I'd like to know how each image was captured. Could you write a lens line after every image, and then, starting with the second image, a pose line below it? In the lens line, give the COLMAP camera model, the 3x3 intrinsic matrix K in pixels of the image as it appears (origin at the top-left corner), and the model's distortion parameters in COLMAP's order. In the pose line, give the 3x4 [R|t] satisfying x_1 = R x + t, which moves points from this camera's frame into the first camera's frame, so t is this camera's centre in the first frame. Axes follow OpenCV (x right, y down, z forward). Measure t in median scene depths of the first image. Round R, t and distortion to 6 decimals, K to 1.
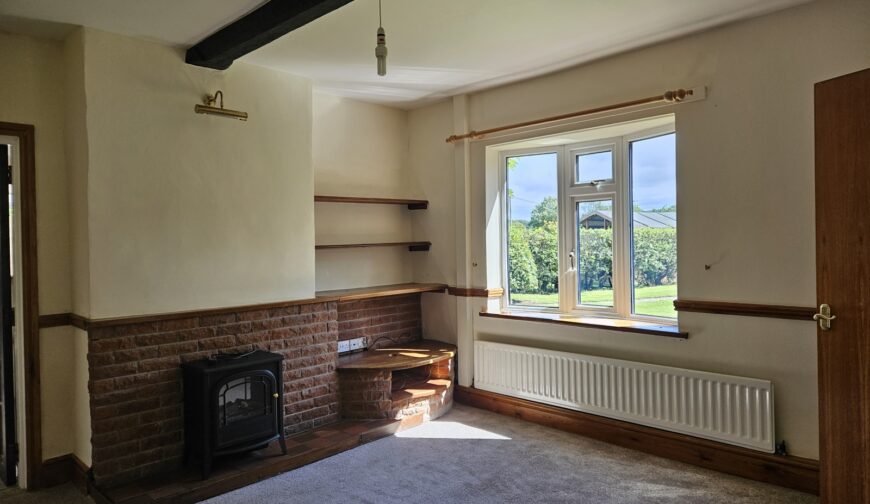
lens RADIAL K [[582.4, 0, 434.5], [0, 582.4, 249.0], [0, 0, 1]] dist [0.030448, -0.037730]
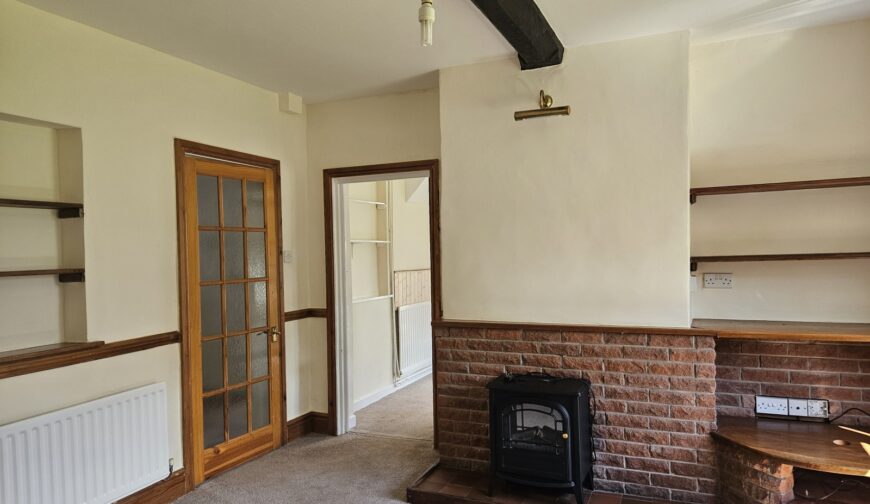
lens RADIAL K [[582.4, 0, 434.5], [0, 582.4, 252.7], [0, 0, 1]] dist [0.030448, -0.037730]
pose [[0.332482, 0.016141, -0.942972, 0.414895], [0.003677, 0.999824, 0.018411, -0.027886], [0.943103, -0.009589, 0.332364, 0.489169]]
